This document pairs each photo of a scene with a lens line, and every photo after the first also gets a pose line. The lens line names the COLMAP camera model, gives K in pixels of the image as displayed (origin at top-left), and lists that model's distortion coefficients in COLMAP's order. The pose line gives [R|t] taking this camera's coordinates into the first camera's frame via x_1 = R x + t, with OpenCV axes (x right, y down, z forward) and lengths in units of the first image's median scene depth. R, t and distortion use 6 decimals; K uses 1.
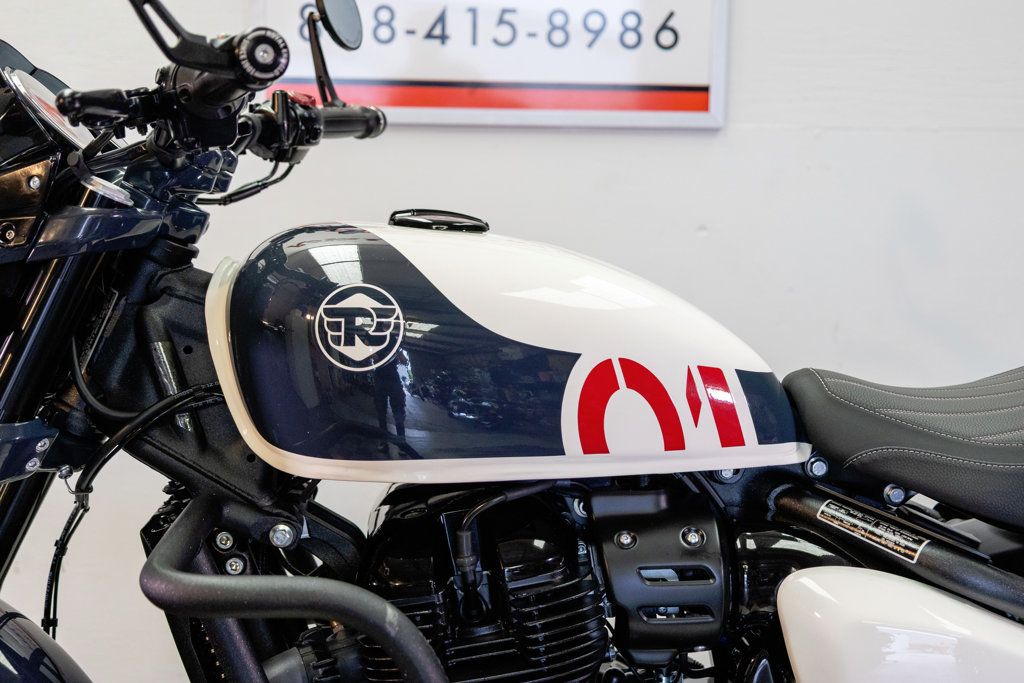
lens RADIAL K [[1431.3, 0, 510.3], [0, 1431.3, 332.0], [0, 0, 1]] dist [0.036249, -0.118224]
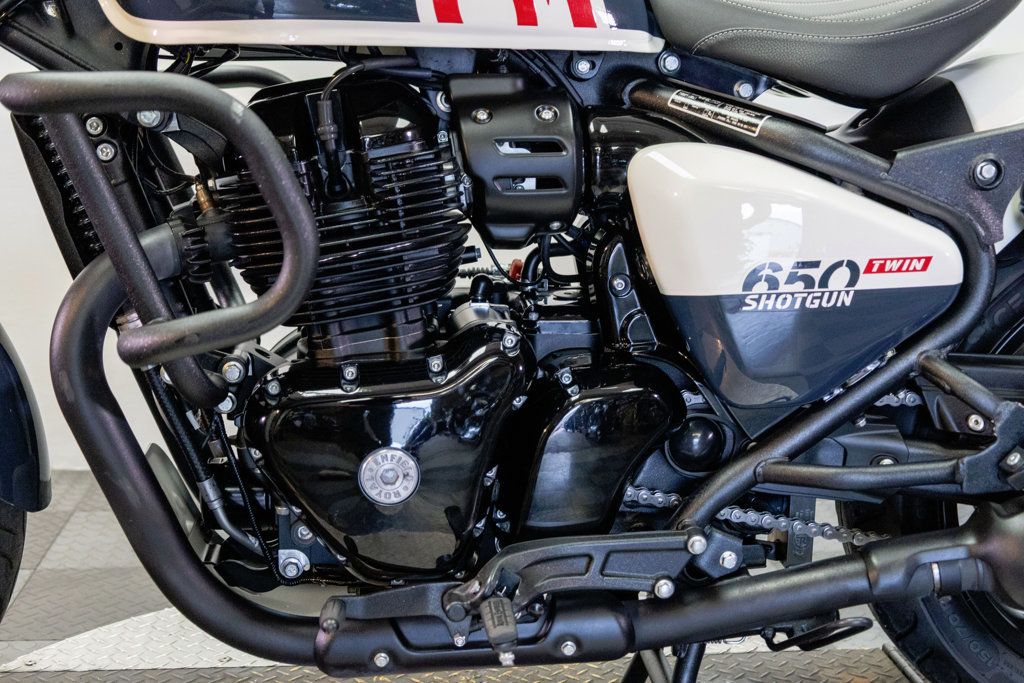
lens RADIAL K [[1431.3, 0, 510.3], [0, 1431.3, 332.0], [0, 0, 1]] dist [0.036249, -0.118224]
pose [[0.999093, -0.012298, 0.040768, 0.055446], [0.008911, 0.996572, 0.082249, 0.211390], [-0.041640, -0.081811, 0.995778, -0.051426]]
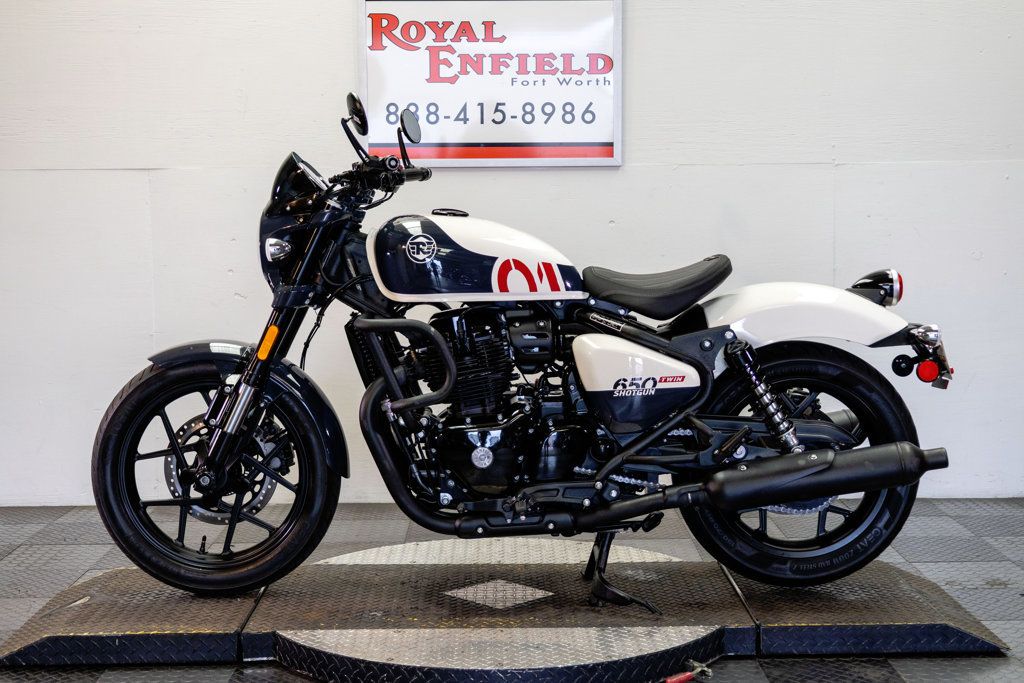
lens RADIAL K [[1422.9, 0, 514.0], [0, 1422.9, 342.6], [0, 0, 1]] dist [0.006927, -0.057992]
pose [[0.999037, -0.016738, -0.040556, 0.182451], [0.016569, 0.999853, -0.004485, 0.188112], [0.040625, 0.003808, 0.999167, -1.741730]]
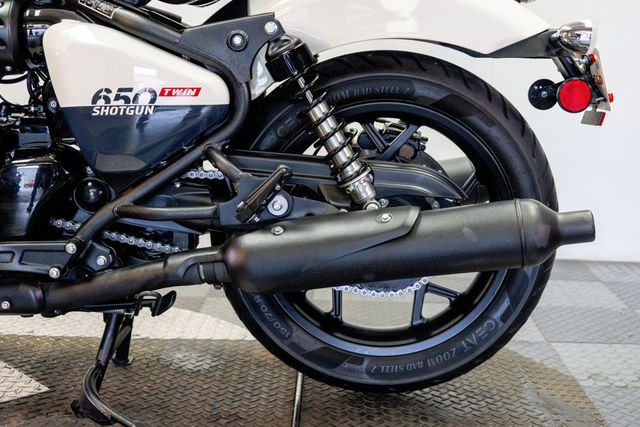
lens RADIAL K [[894.6, 0, 318.9], [0, 894.6, 207.6], [0, 0, 1]] dist [0.036249, -0.118224]
pose [[0.997802, 0.022664, -0.062268, 0.612354], [-0.017524, 0.996488, 0.081881, 0.298393], [0.063905, -0.080609, 0.994695, -0.155979]]
